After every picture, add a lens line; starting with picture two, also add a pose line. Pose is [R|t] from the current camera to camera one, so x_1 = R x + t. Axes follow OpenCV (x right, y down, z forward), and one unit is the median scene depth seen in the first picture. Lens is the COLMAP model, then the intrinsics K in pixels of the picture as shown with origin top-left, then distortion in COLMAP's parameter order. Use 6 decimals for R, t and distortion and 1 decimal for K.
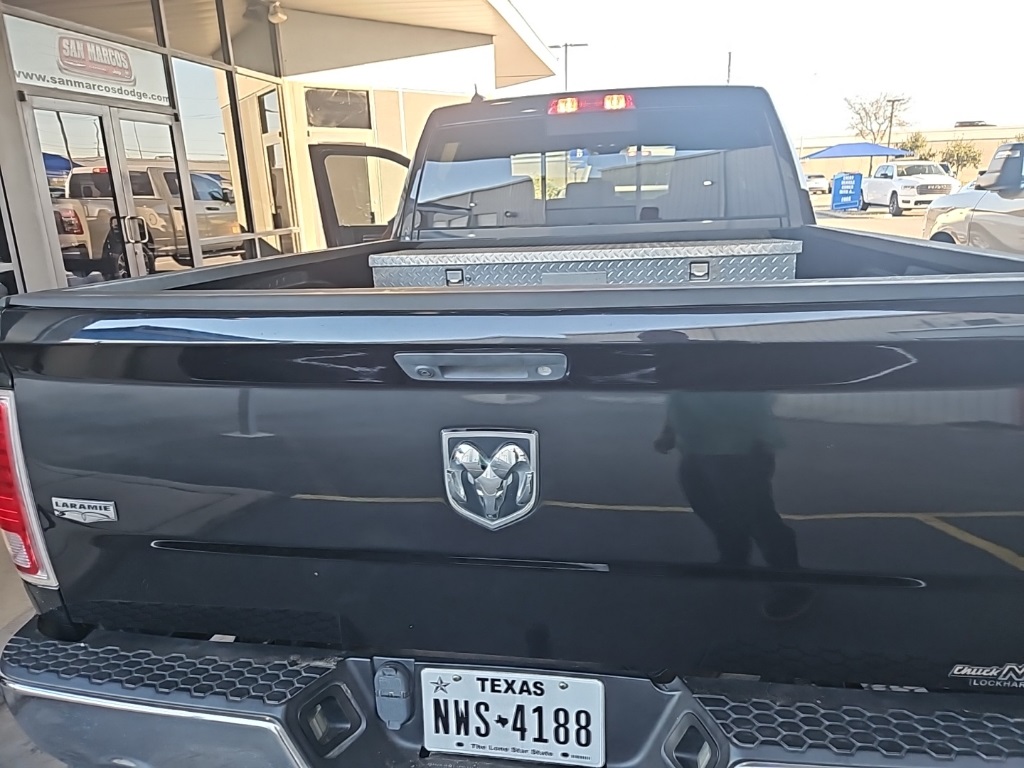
lens RADIAL K [[677.8, 0, 513.7], [0, 677.8, 383.9], [0, 0, 1]] dist [0.022203, -0.018906]
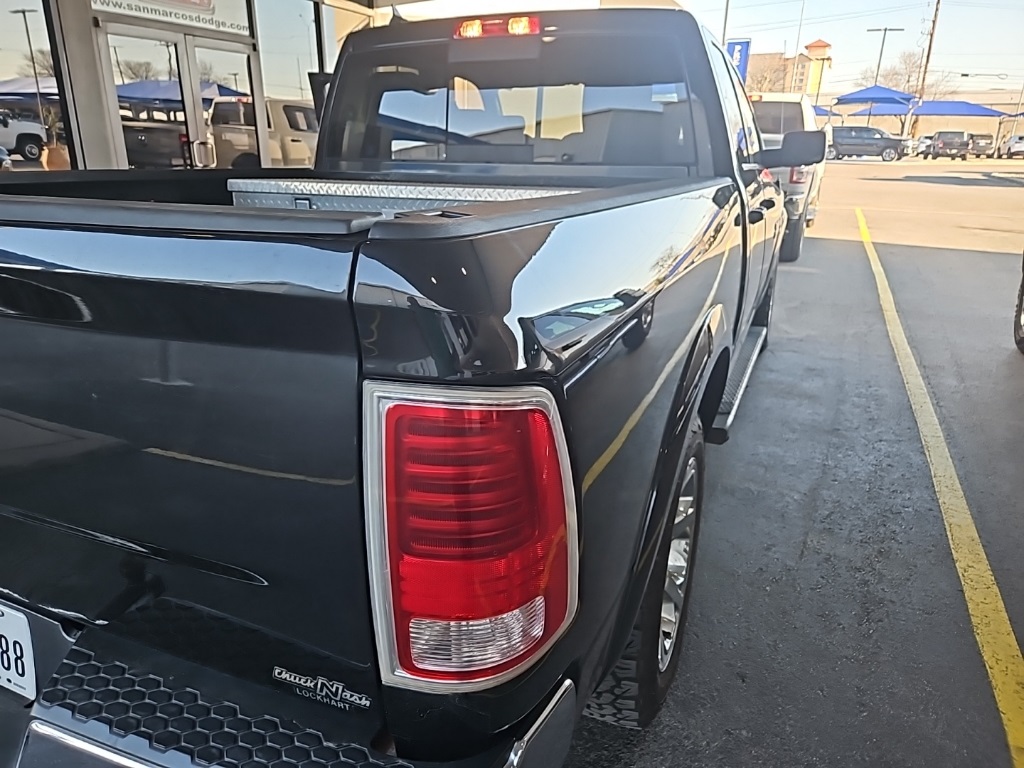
lens RADIAL K [[677.8, 0, 511.0], [0, 677.8, 382.5], [0, 0, 1]] dist [0.022203, -0.018906]
pose [[0.972803, 0.116008, -0.200491, 0.198312], [-0.101631, 0.991551, 0.080608, -0.008101], [0.208148, -0.058040, 0.976374, 0.045014]]
